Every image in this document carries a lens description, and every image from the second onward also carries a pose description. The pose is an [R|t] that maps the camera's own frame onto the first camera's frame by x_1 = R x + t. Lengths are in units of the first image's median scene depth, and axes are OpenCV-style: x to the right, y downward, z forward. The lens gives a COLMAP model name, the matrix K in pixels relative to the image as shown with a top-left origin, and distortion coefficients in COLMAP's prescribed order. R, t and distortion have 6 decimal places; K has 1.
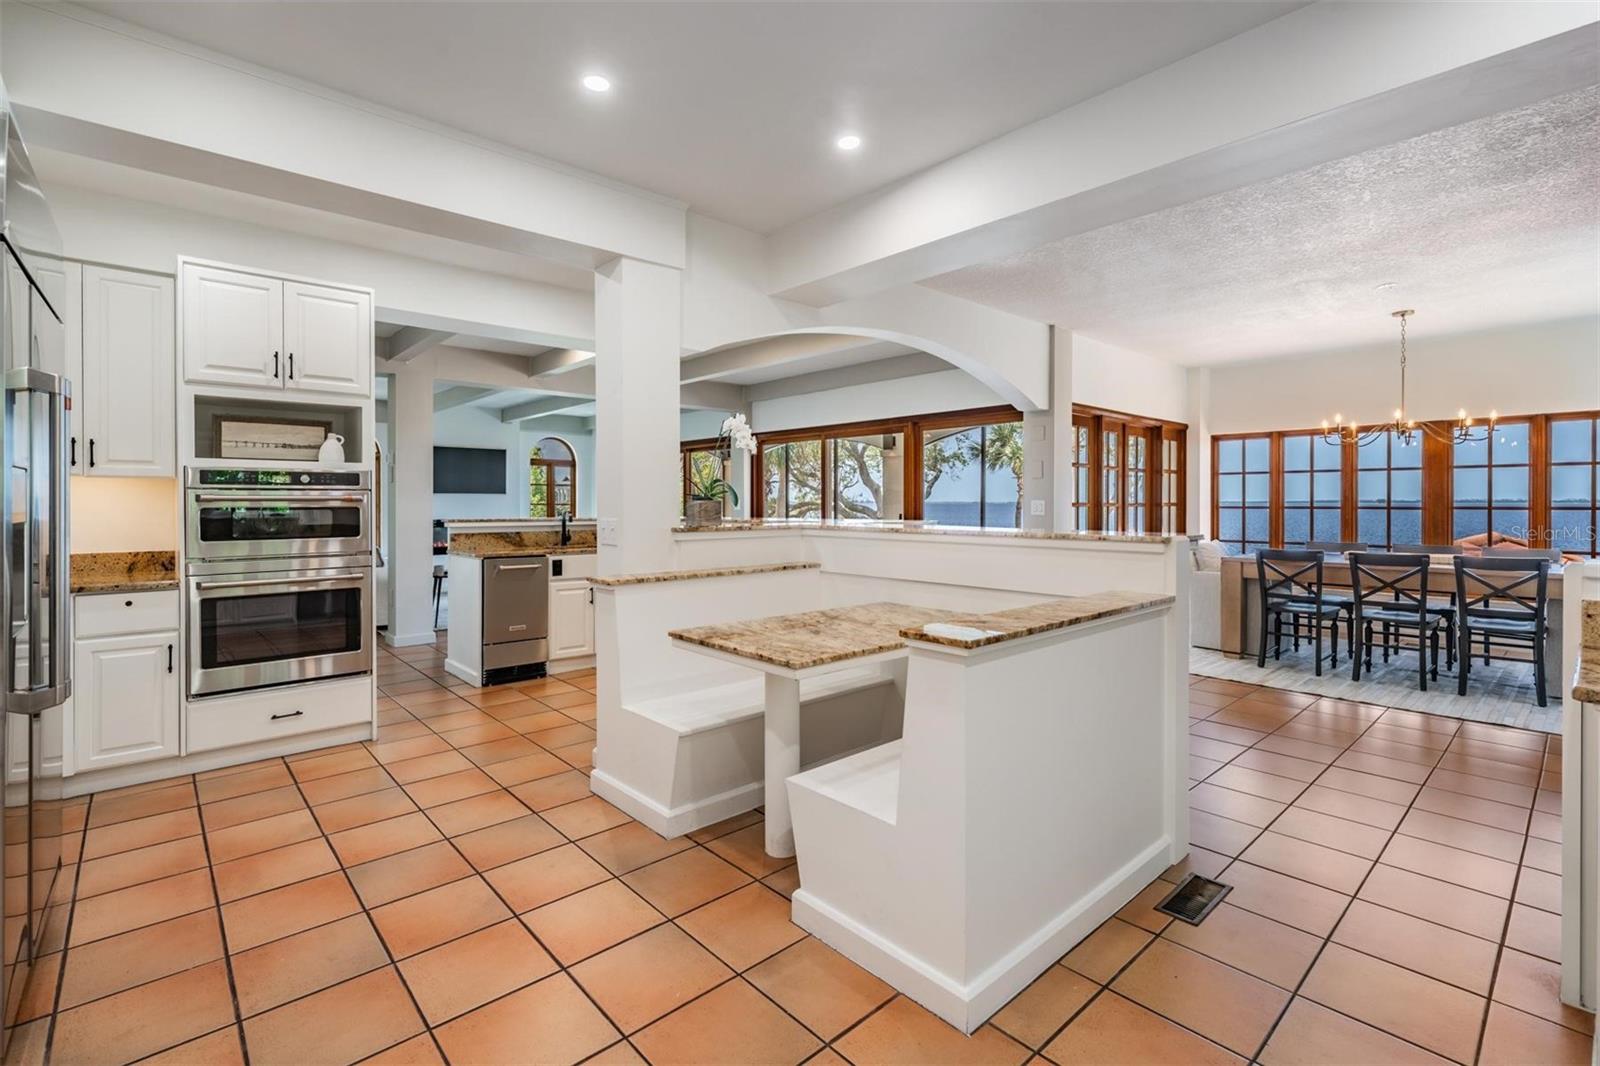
lens RADIAL K [[728.9, 0, 785.5], [0, 728.9, 509.6], [0, 0, 1]] dist [0.002172, 0.000175]
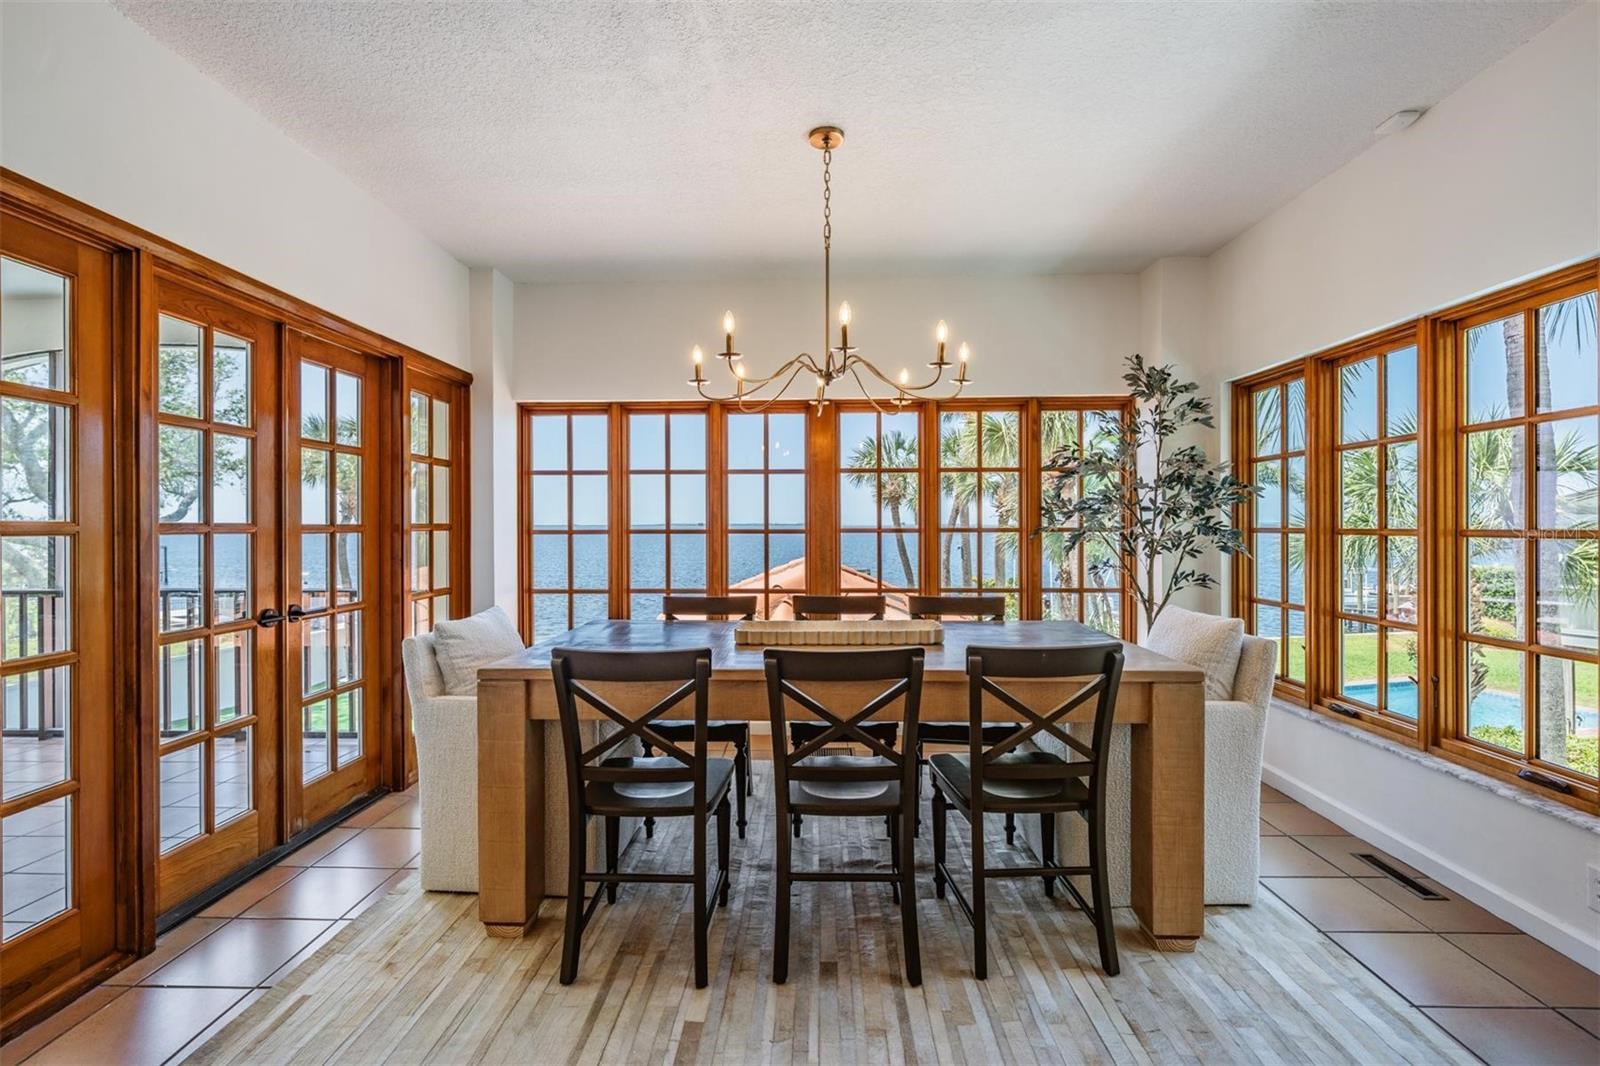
lens RADIAL K [[699.9, 0, 796.8], [0, 699.9, 528.3], [0, 0, 1]] dist [0.000432, -0.000609]
pose [[0.680026, 0.000162, 0.733188, 0.359989], [0.009104, 0.999921, -0.008664, -0.000151], [-0.733132, 0.012566, 0.679970, 0.515899]]
